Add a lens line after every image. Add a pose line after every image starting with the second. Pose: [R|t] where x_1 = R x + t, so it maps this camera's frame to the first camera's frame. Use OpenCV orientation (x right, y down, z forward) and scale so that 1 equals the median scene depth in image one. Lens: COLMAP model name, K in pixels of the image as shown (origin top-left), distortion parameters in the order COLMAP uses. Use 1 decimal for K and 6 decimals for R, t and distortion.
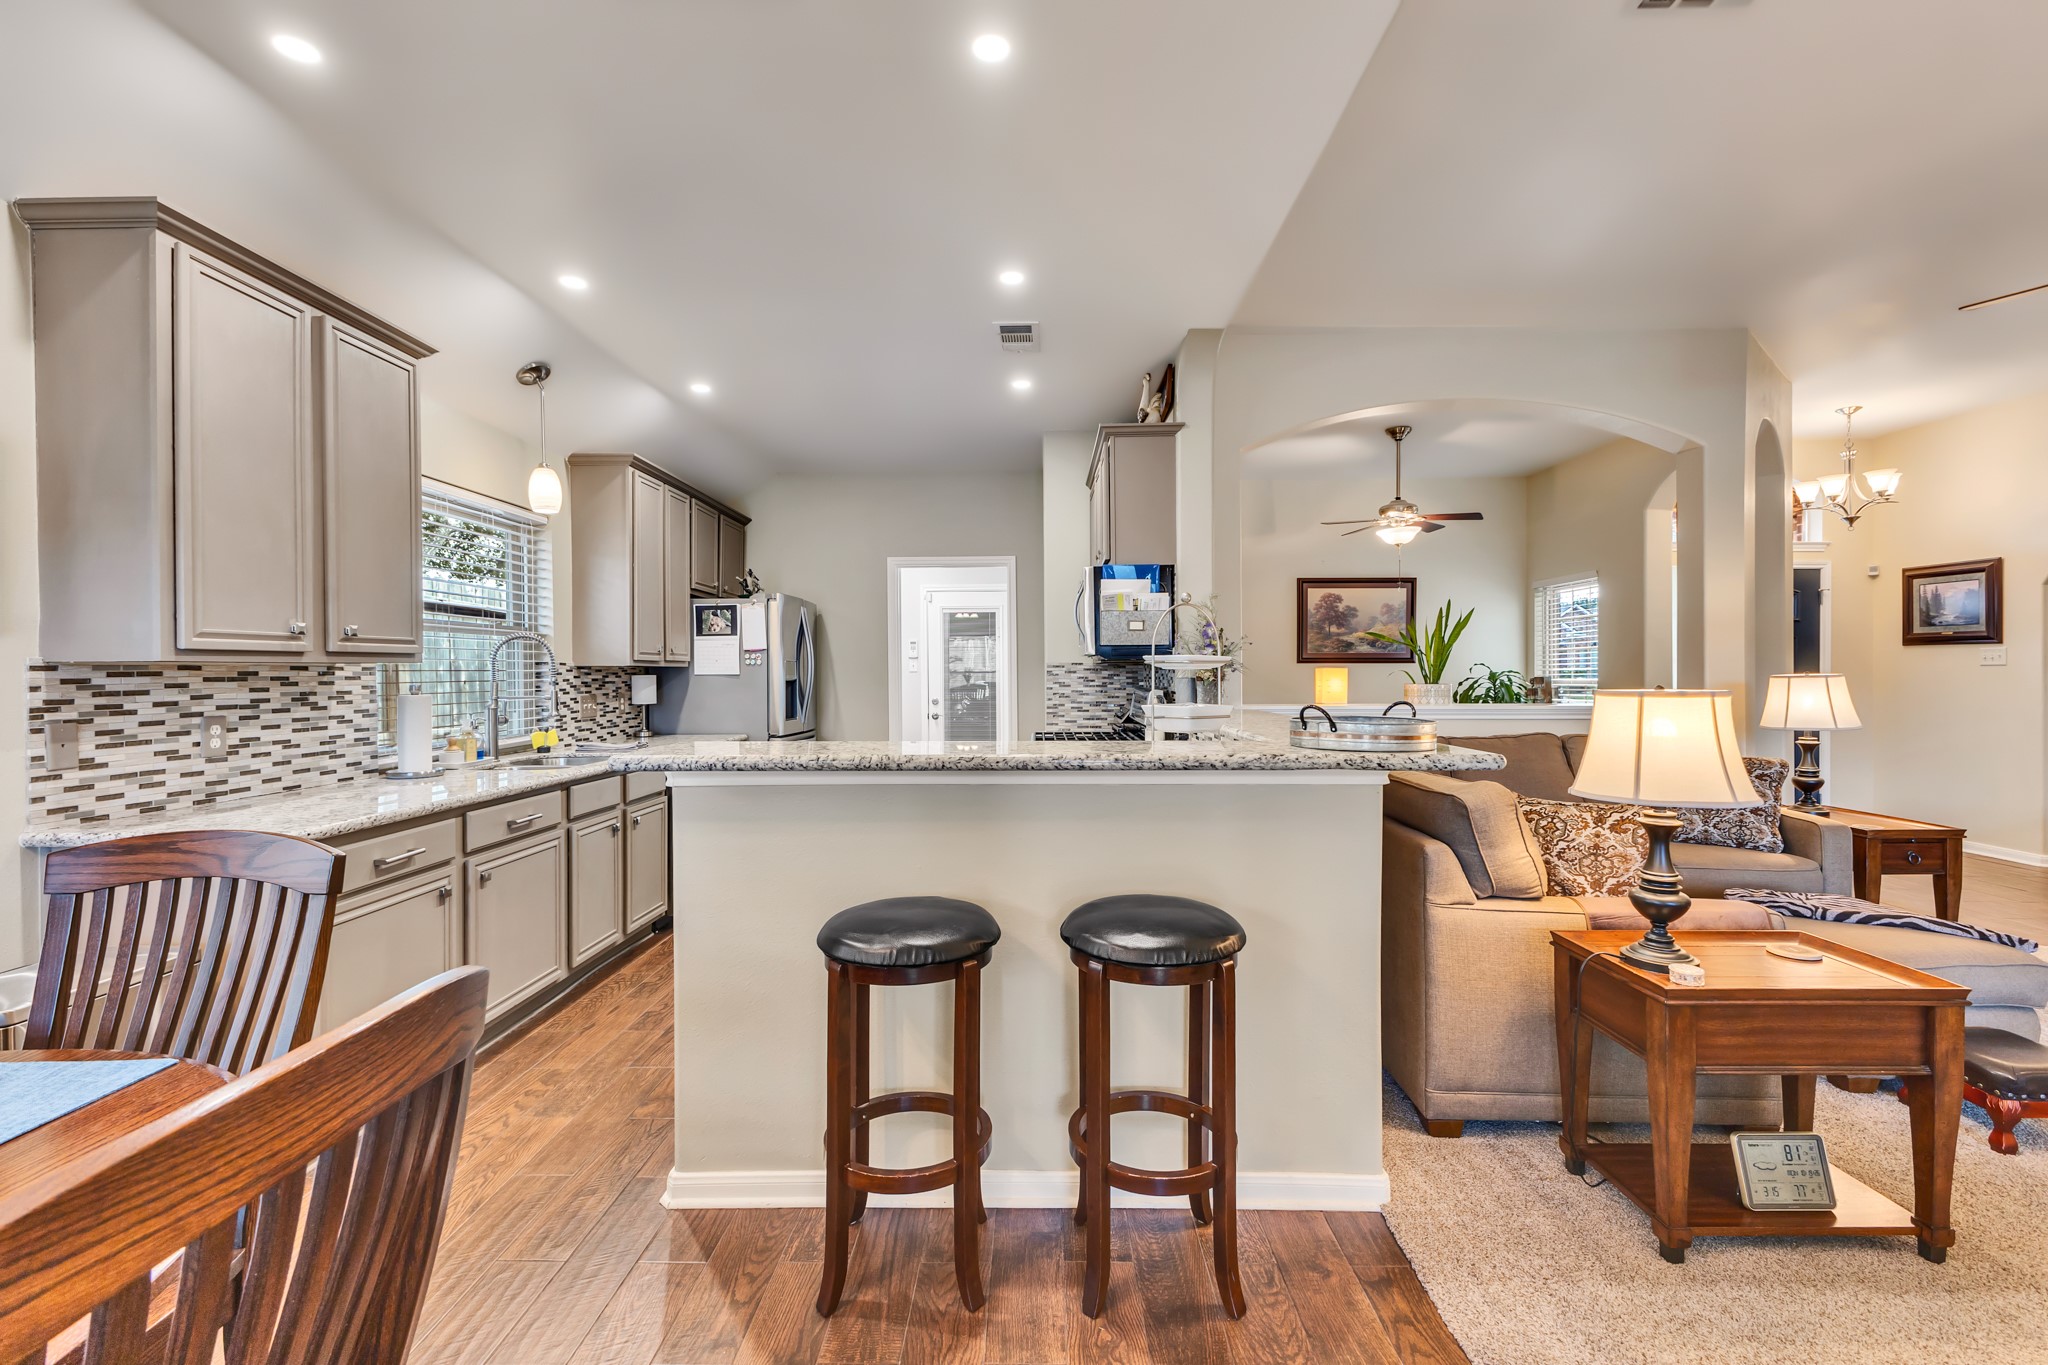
lens RADIAL K [[879.6, 0, 1019.7], [0, 879.6, 678.6], [0, 0, 1]] dist [0.014546, -0.004083]
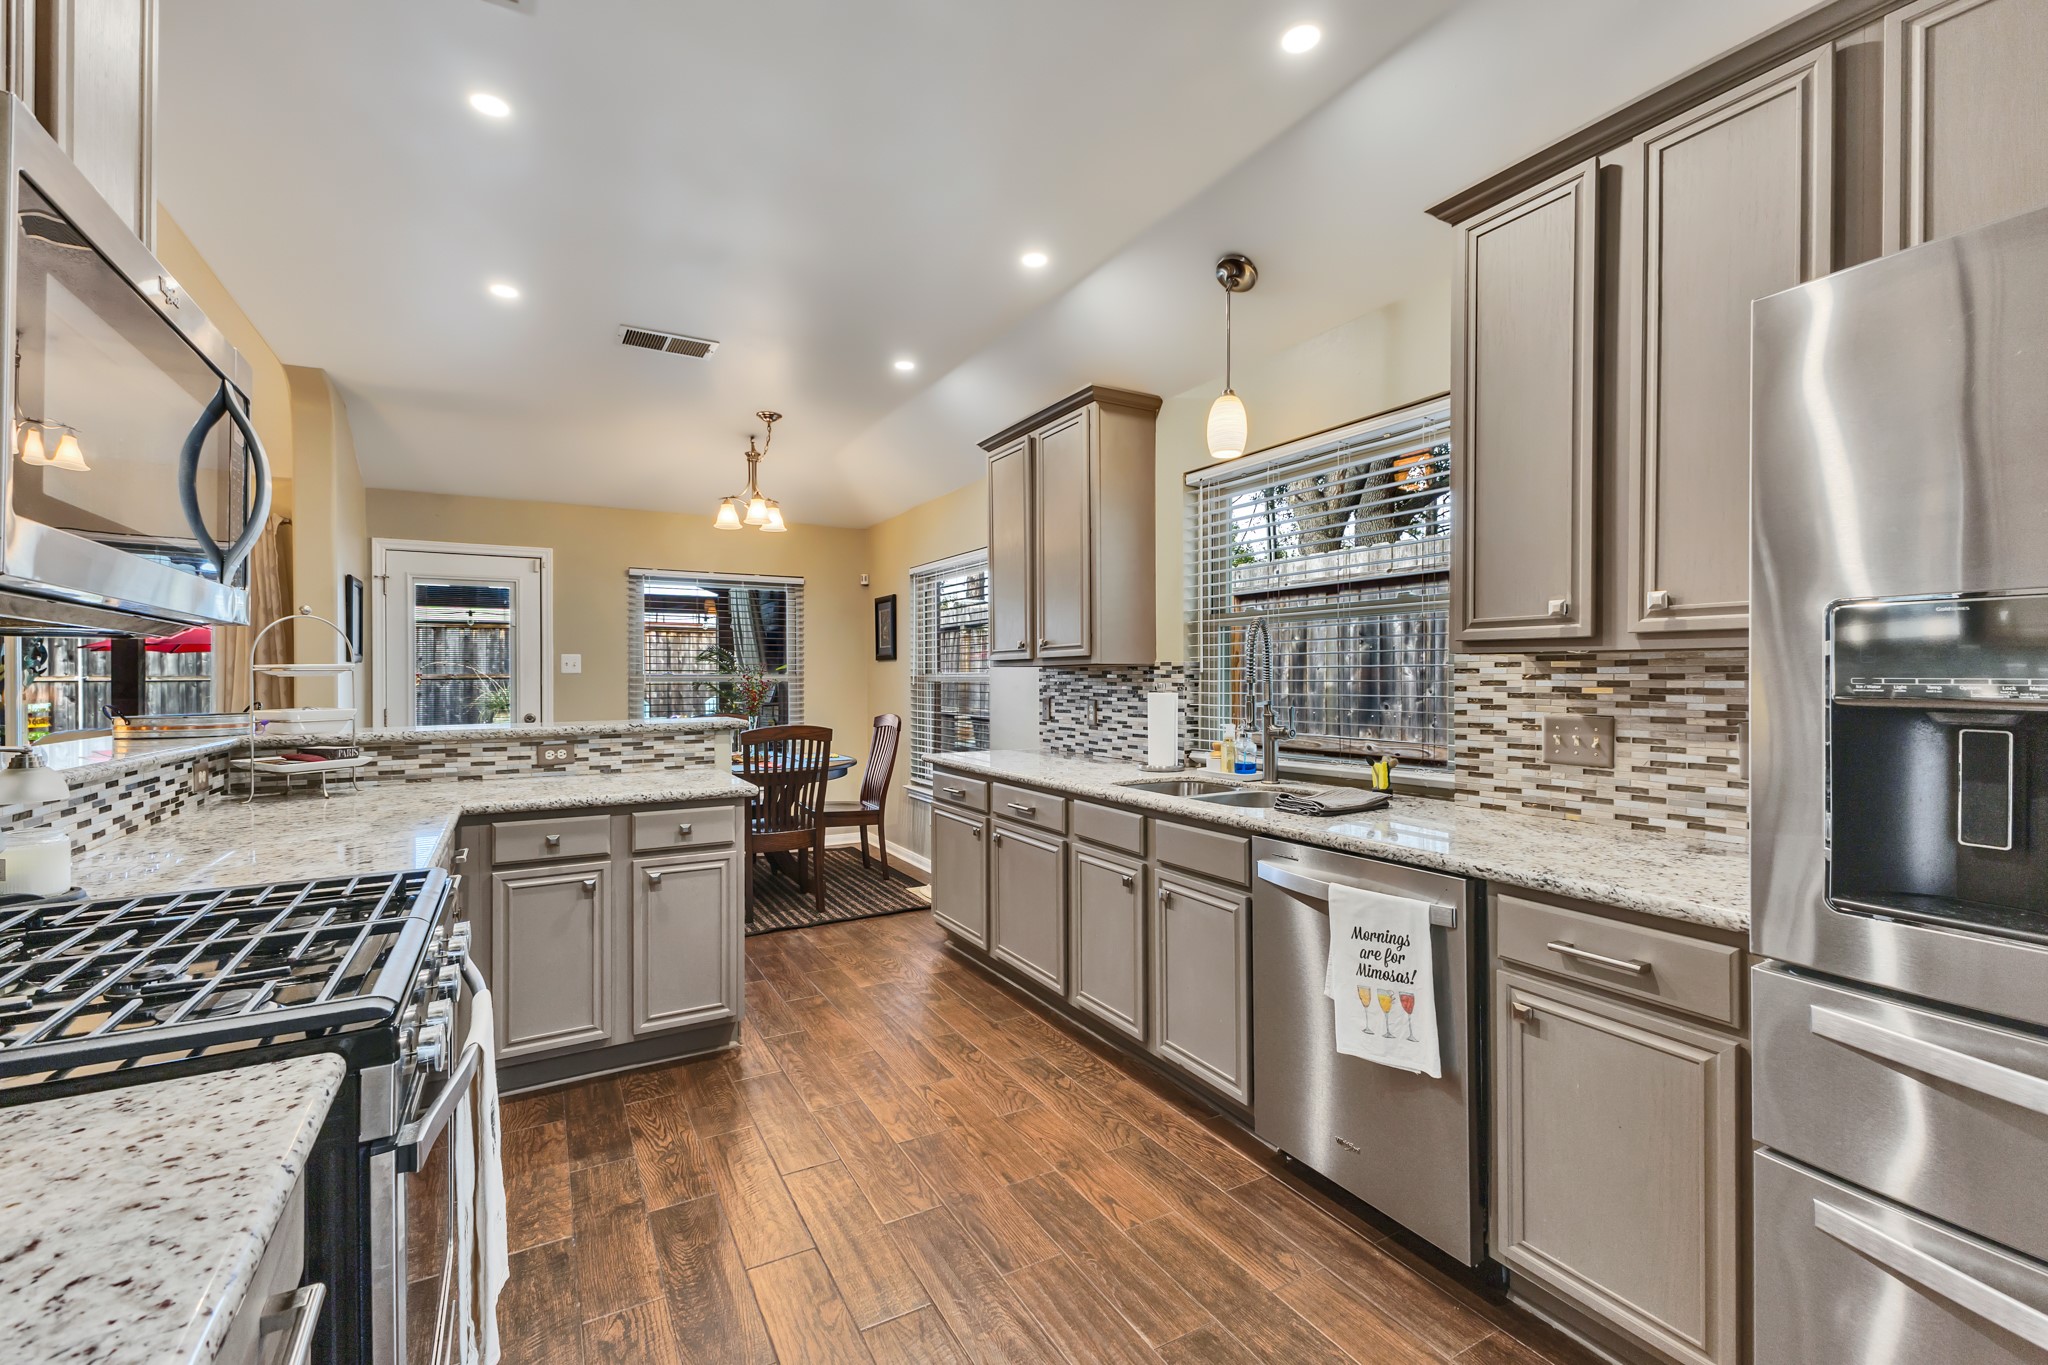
lens RADIAL K [[879.6, 0, 1016.4], [0, 879.6, 677.4], [0, 0, 1]] dist [0.014546, -0.004083]
pose [[-0.864404, 0.009860, -0.502702, -0.007089], [0.004271, 0.999916, 0.012268, -0.011110], [0.502780, 0.008458, -0.864373, 1.490407]]
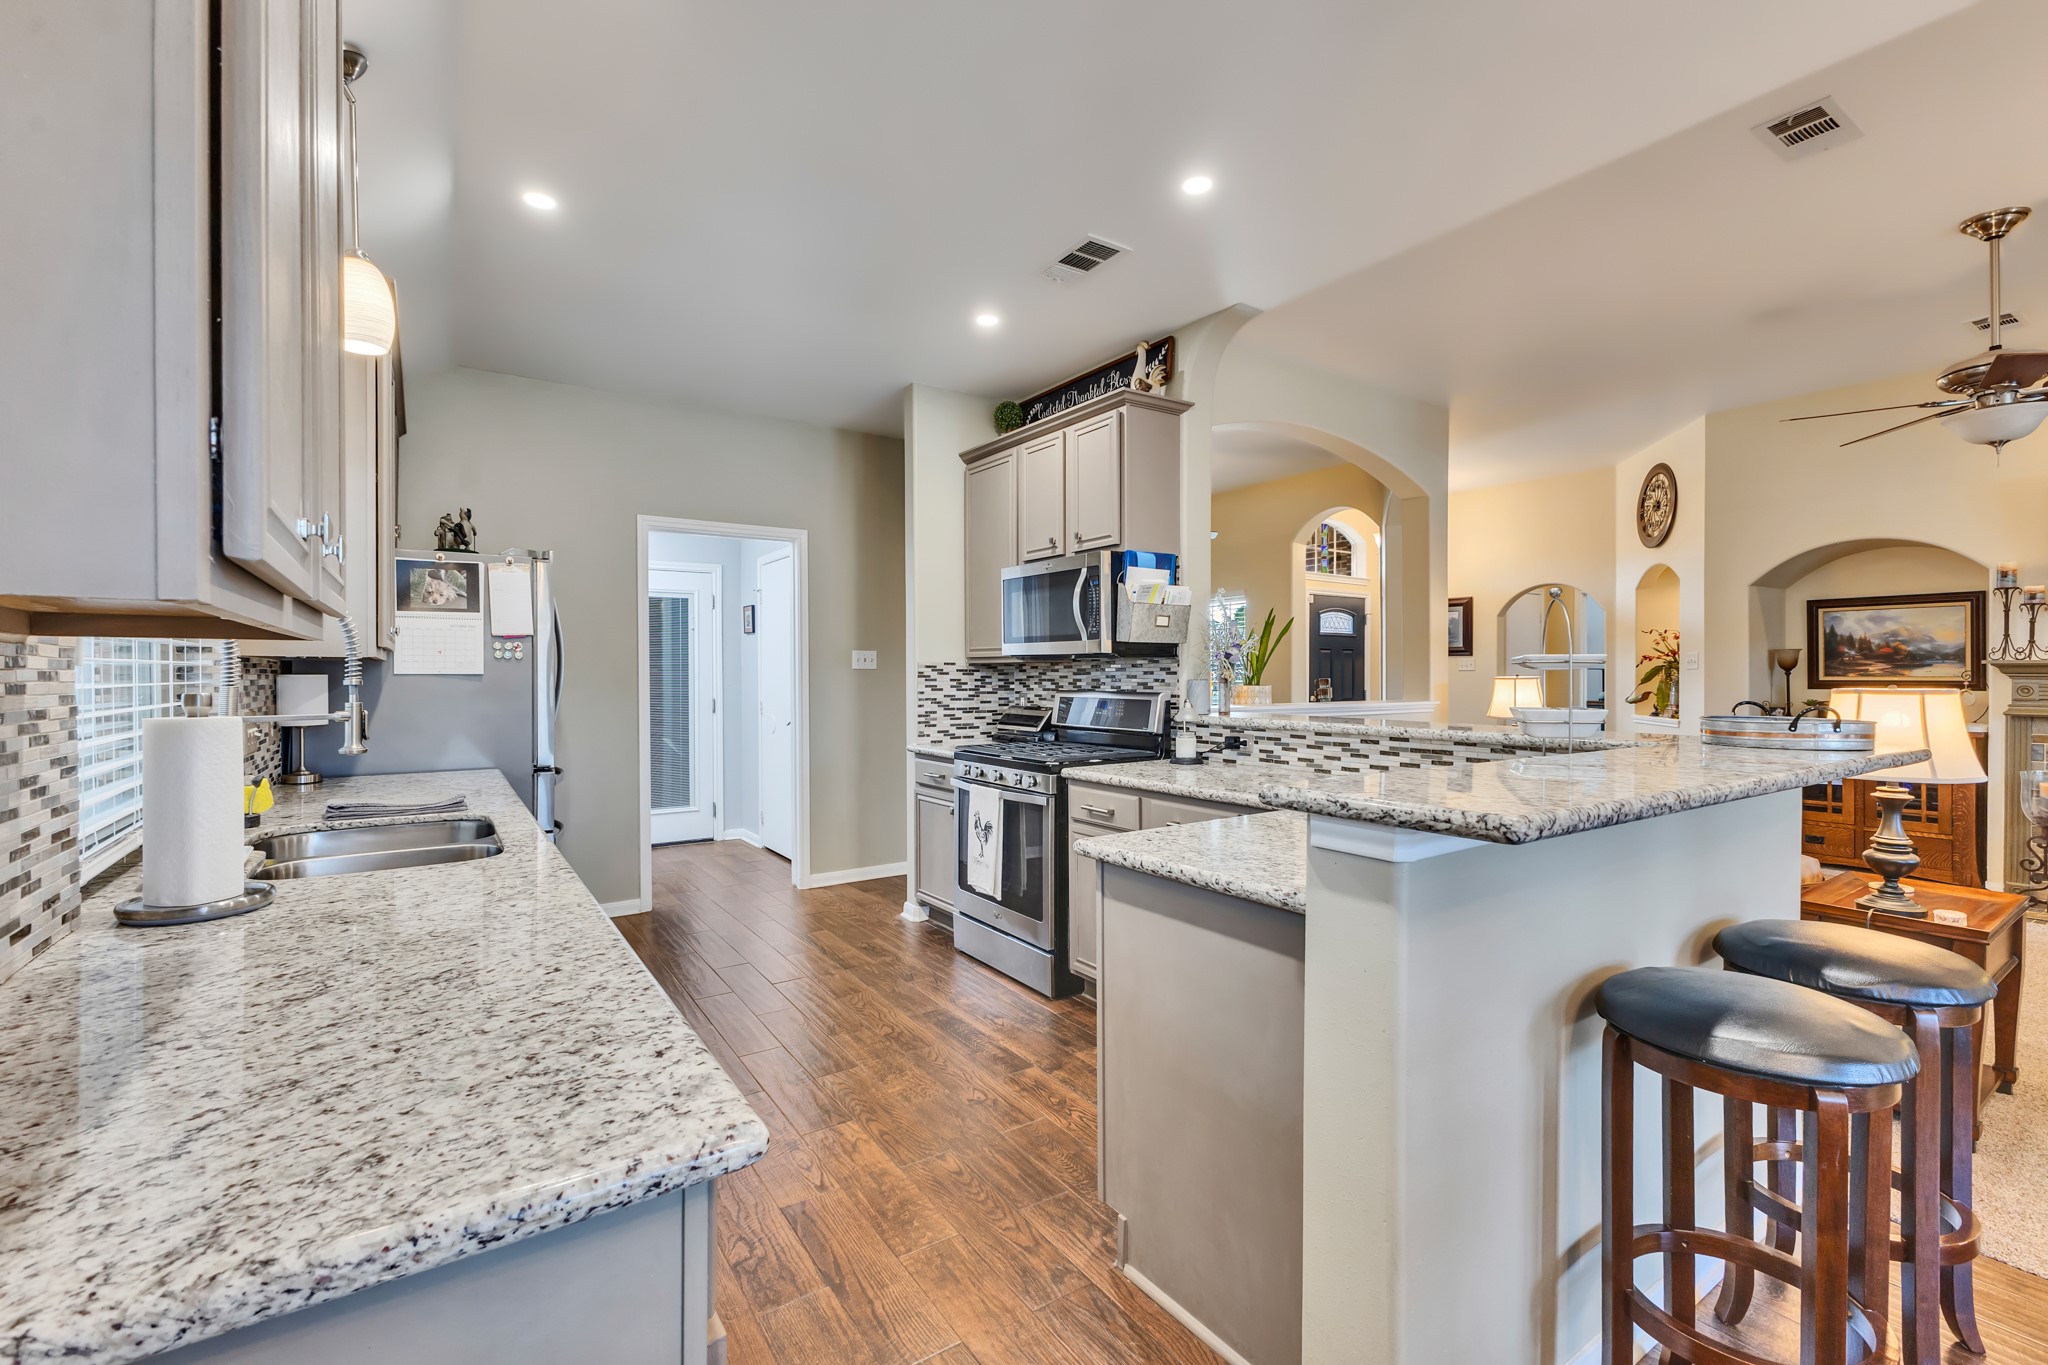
lens RADIAL K [[879.6, 0, 1029.1], [0, 879.6, 684.1], [0, 0, 1]] dist [0.014546, -0.004083]
pose [[0.814734, -0.003435, 0.579824, -0.495443], [0.001331, 0.999991, 0.004054, -0.000101], [-0.579833, -0.002531, 0.814732, 0.354160]]
